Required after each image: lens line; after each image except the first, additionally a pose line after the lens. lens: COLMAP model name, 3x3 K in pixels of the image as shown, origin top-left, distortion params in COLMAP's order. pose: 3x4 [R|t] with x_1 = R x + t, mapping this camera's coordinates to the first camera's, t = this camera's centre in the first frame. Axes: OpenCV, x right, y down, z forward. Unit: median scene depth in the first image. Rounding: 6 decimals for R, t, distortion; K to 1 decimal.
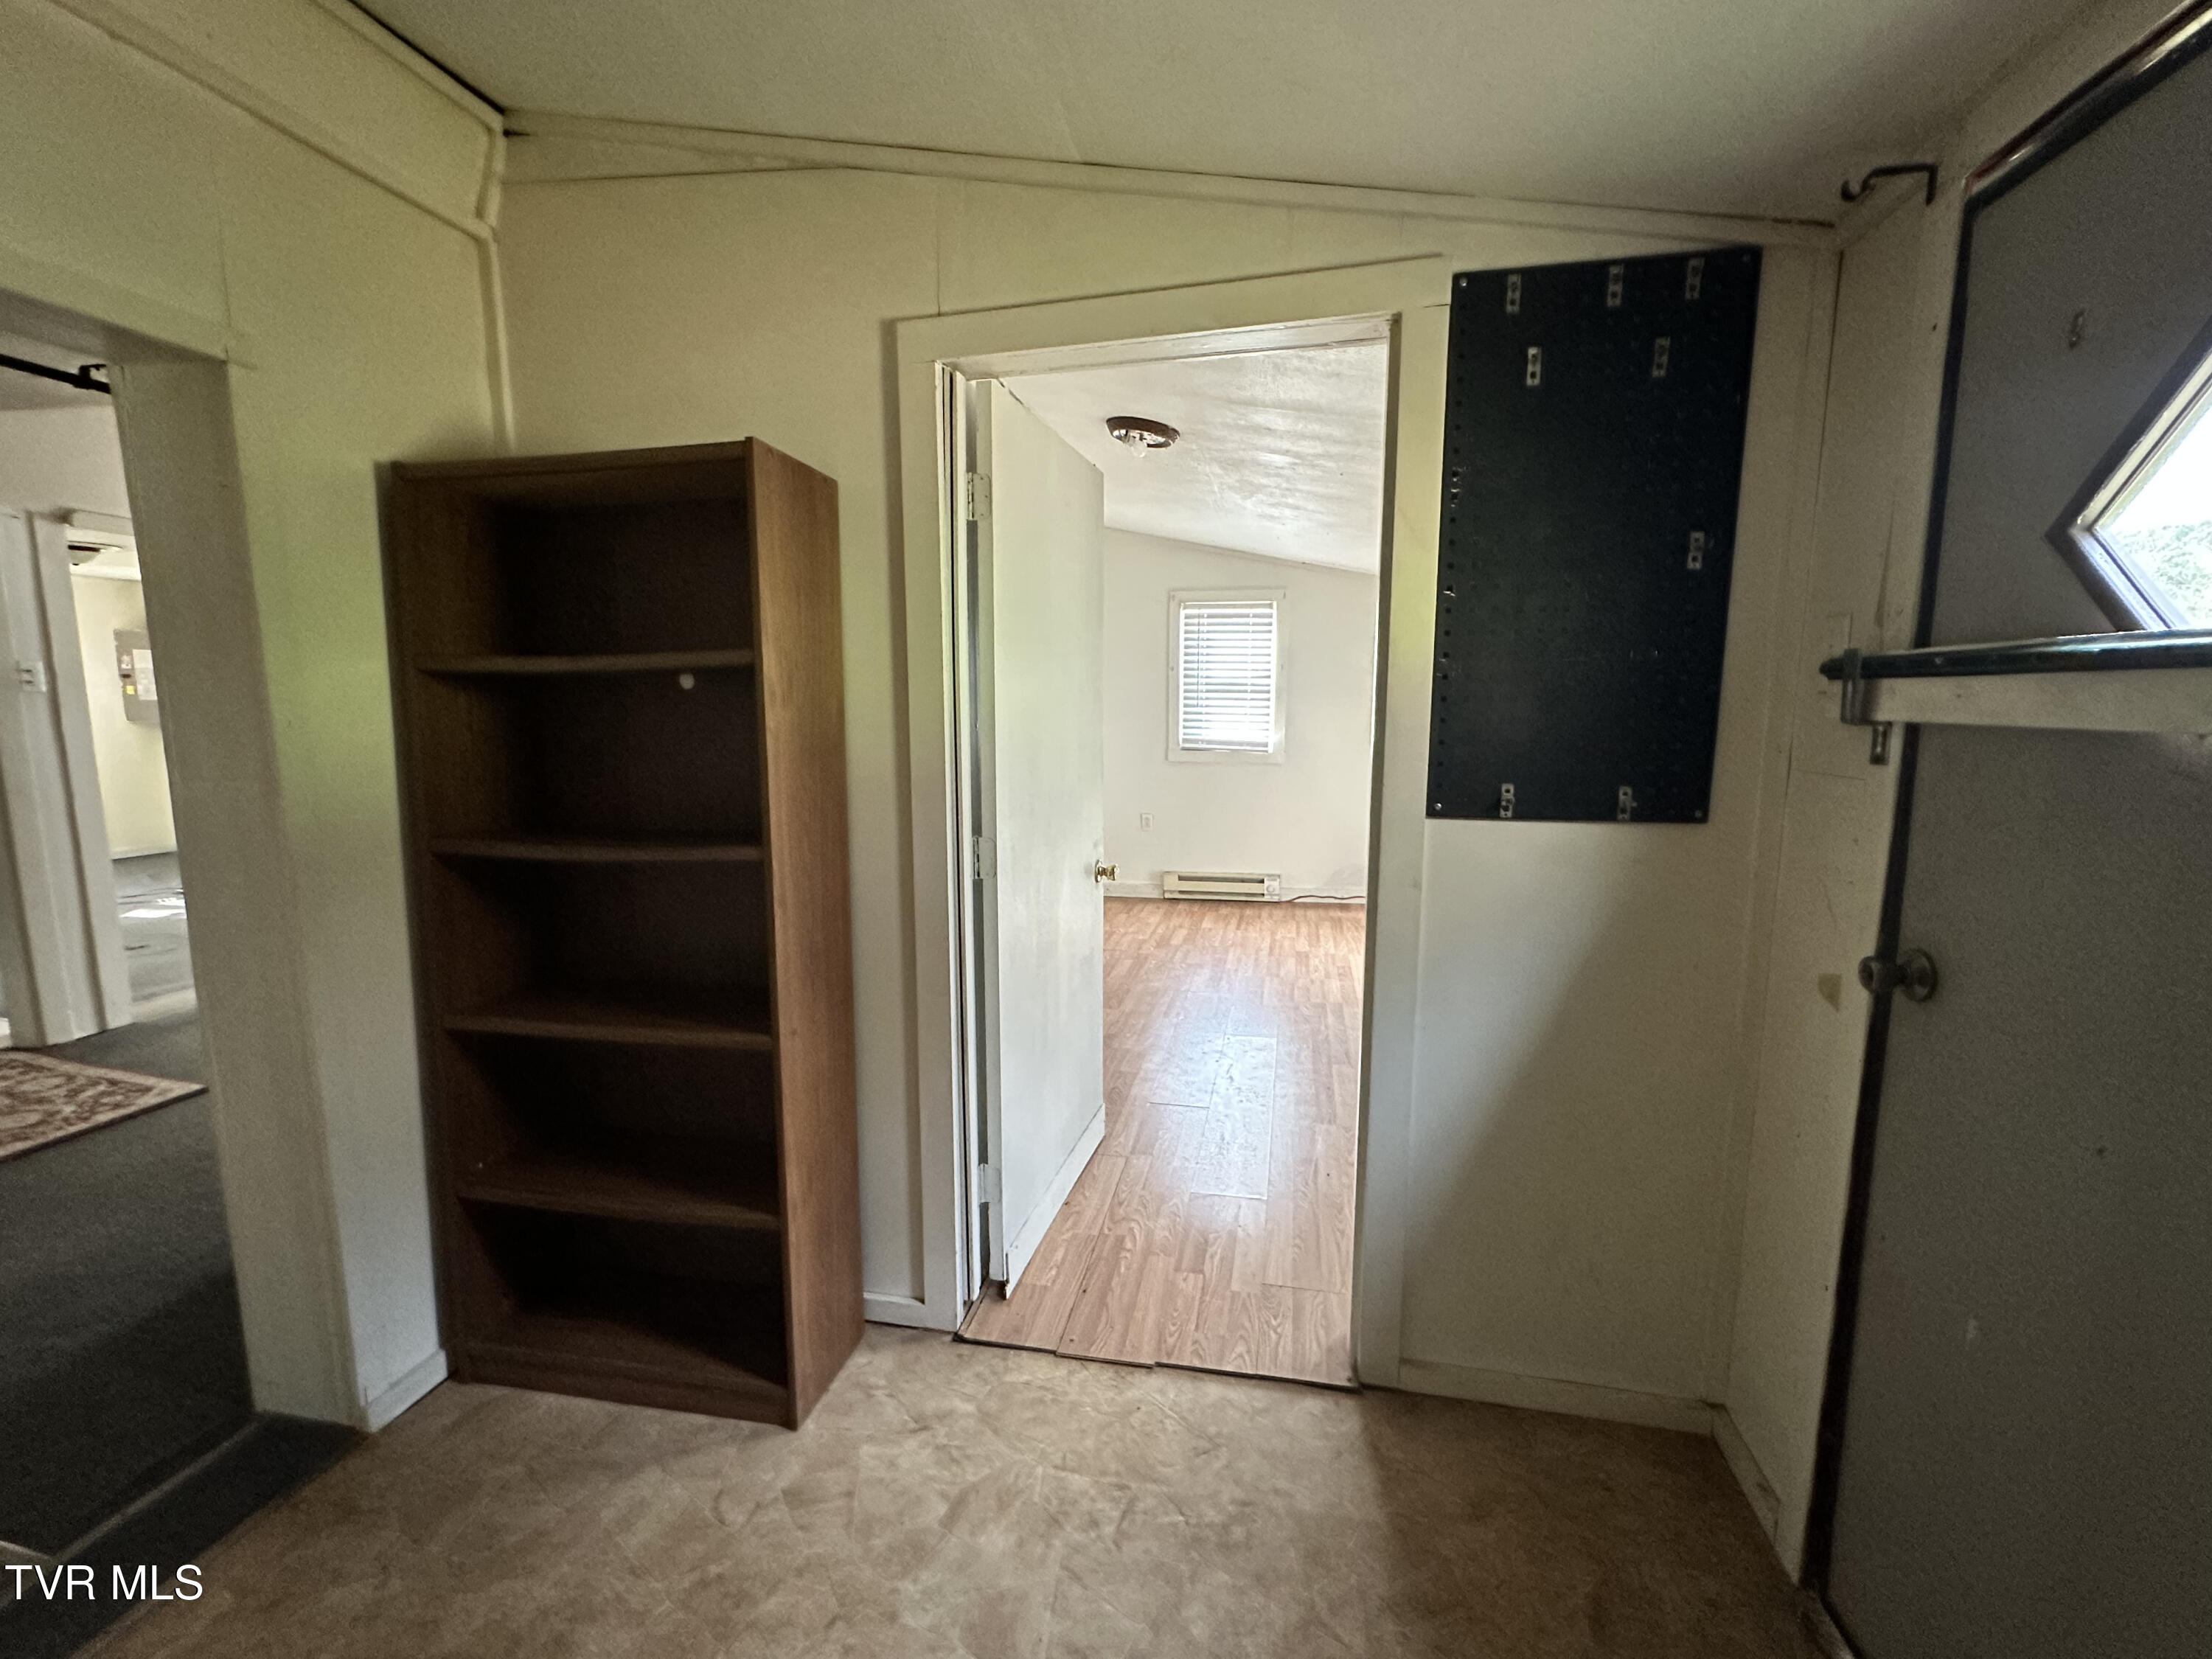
lens RADIAL K [[900.6, 0, 1109.0], [0, 900.6, 828.4], [0, 0, 1]] dist [-0.005851, 0.001052]
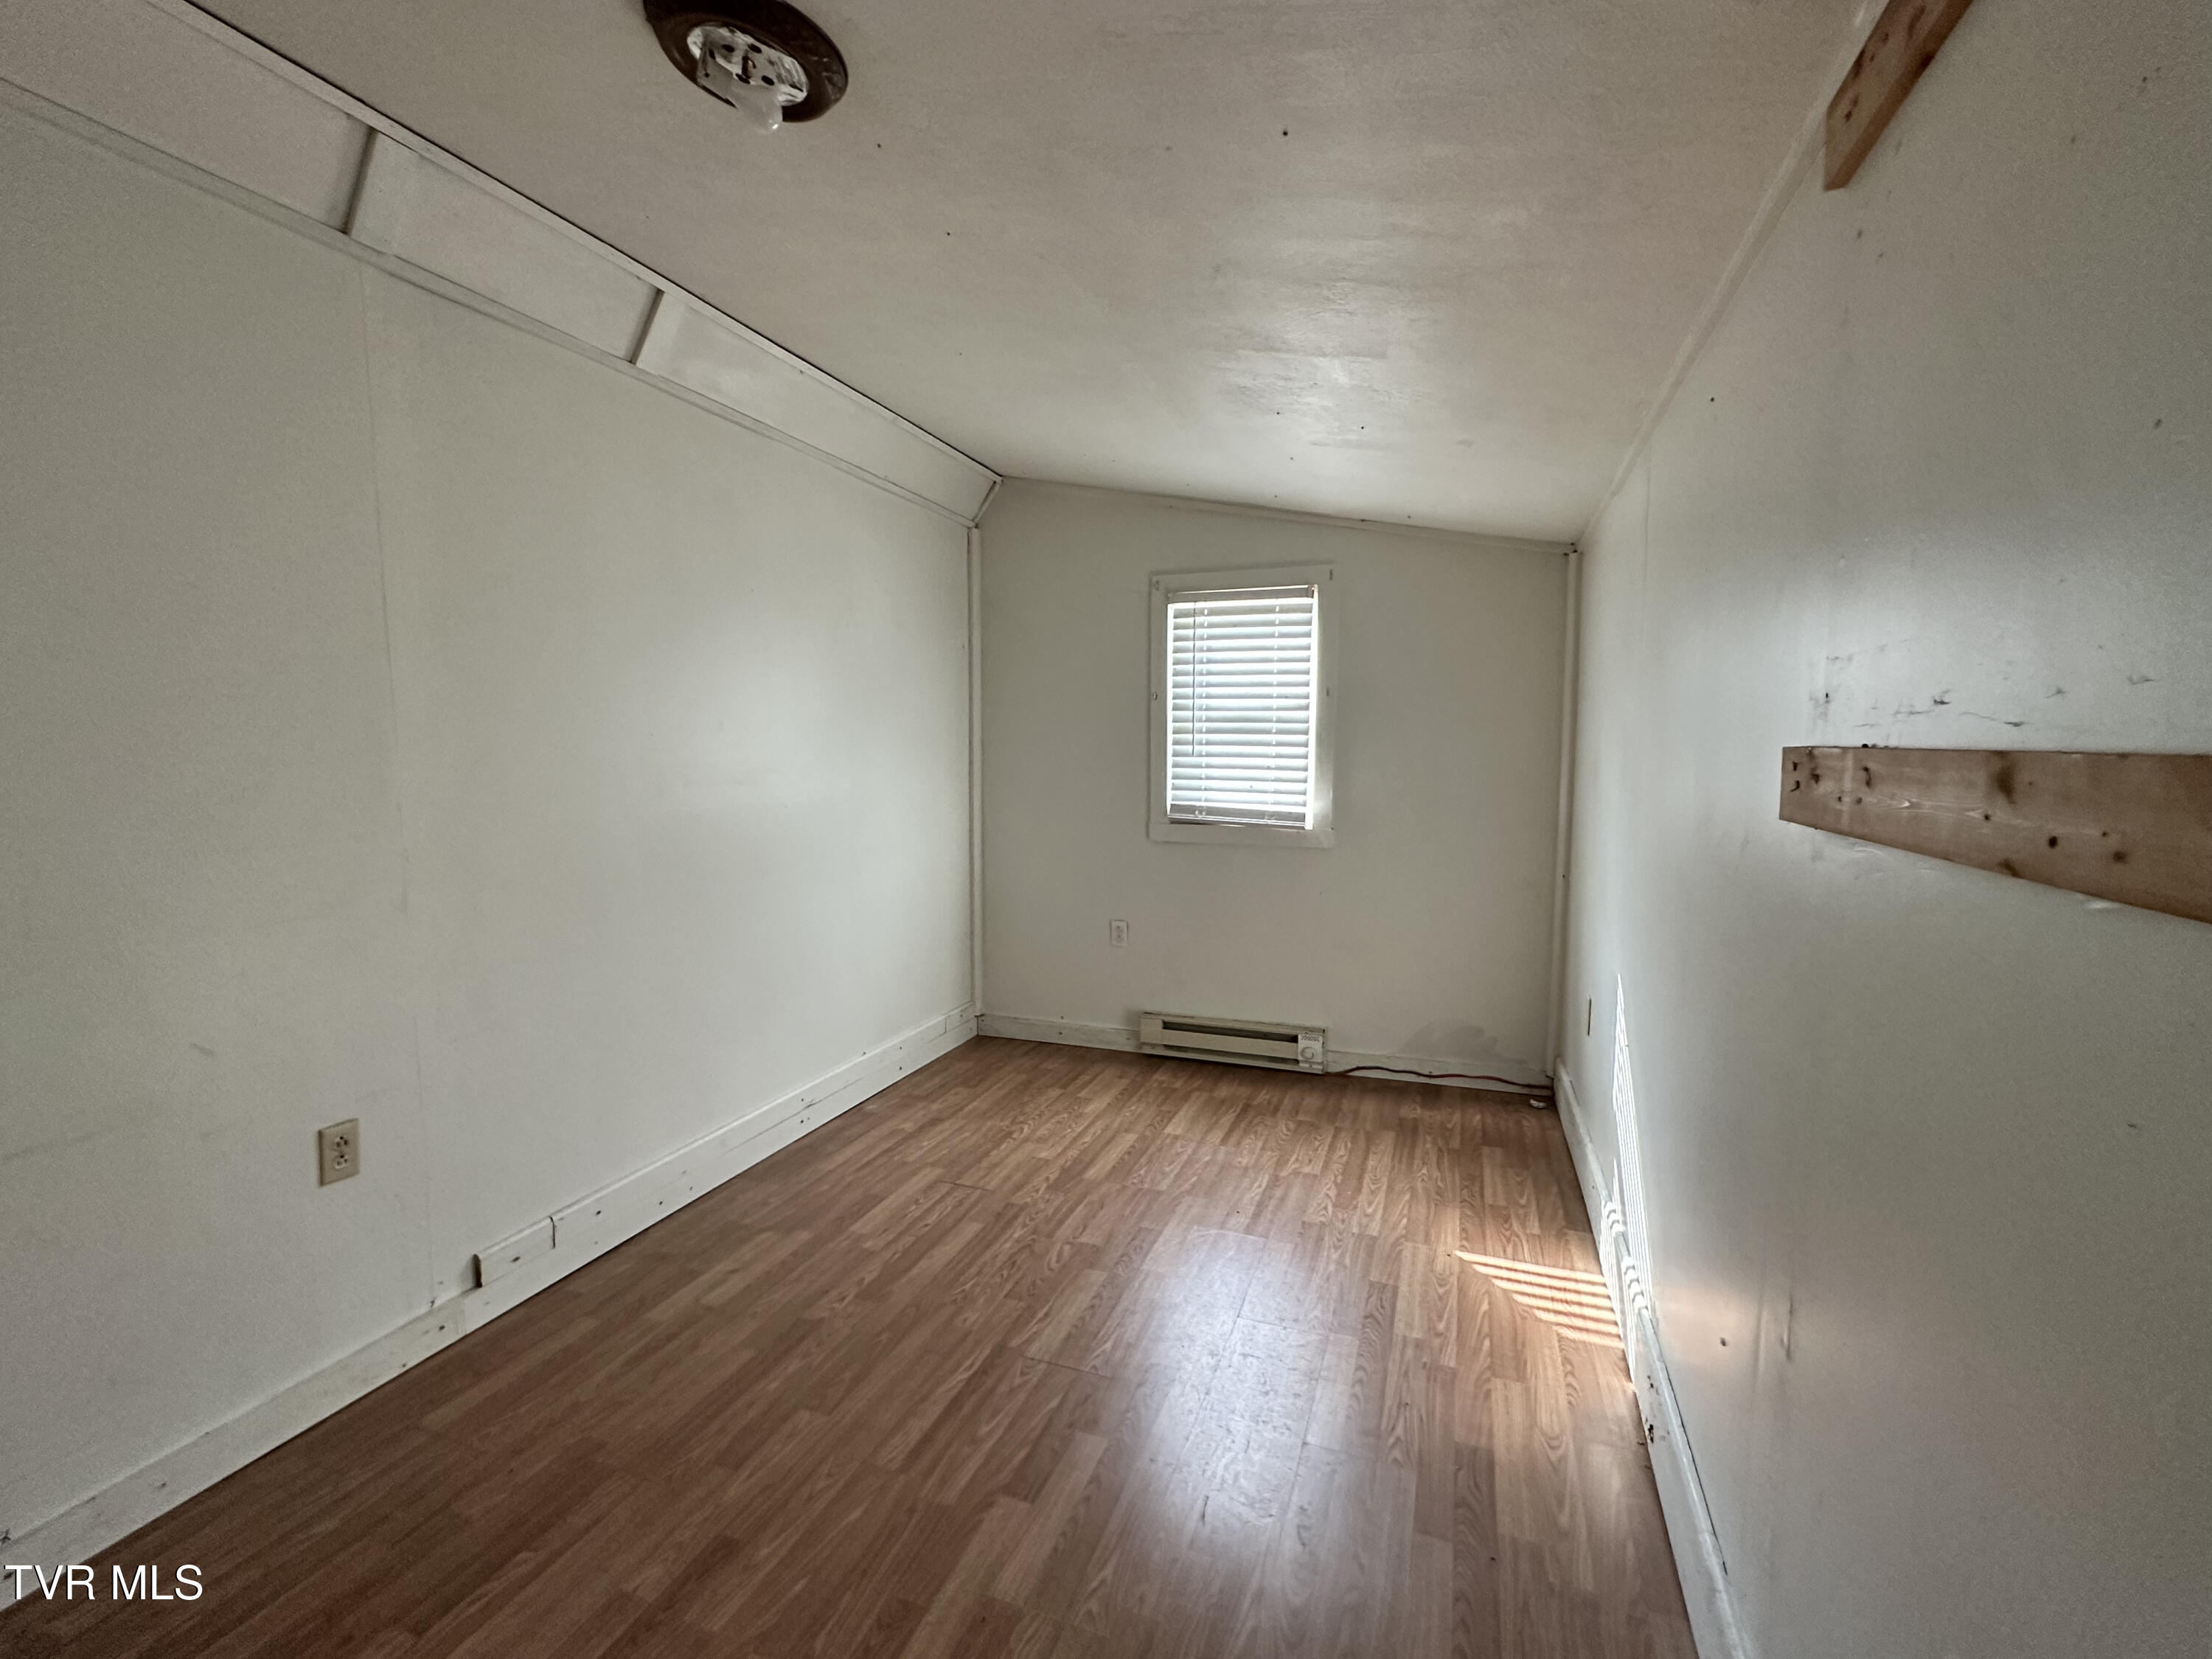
lens RADIAL K [[900.6, 0, 1115.5], [0, 900.6, 828.4], [0, 0, 1]] dist [-0.005851, 0.001052]
pose [[0.986992, 0.017624, -0.159799, 0.147464], [-0.025811, 0.998450, -0.049302, -0.051923], [0.158682, 0.052786, 0.985918, 0.374335]]
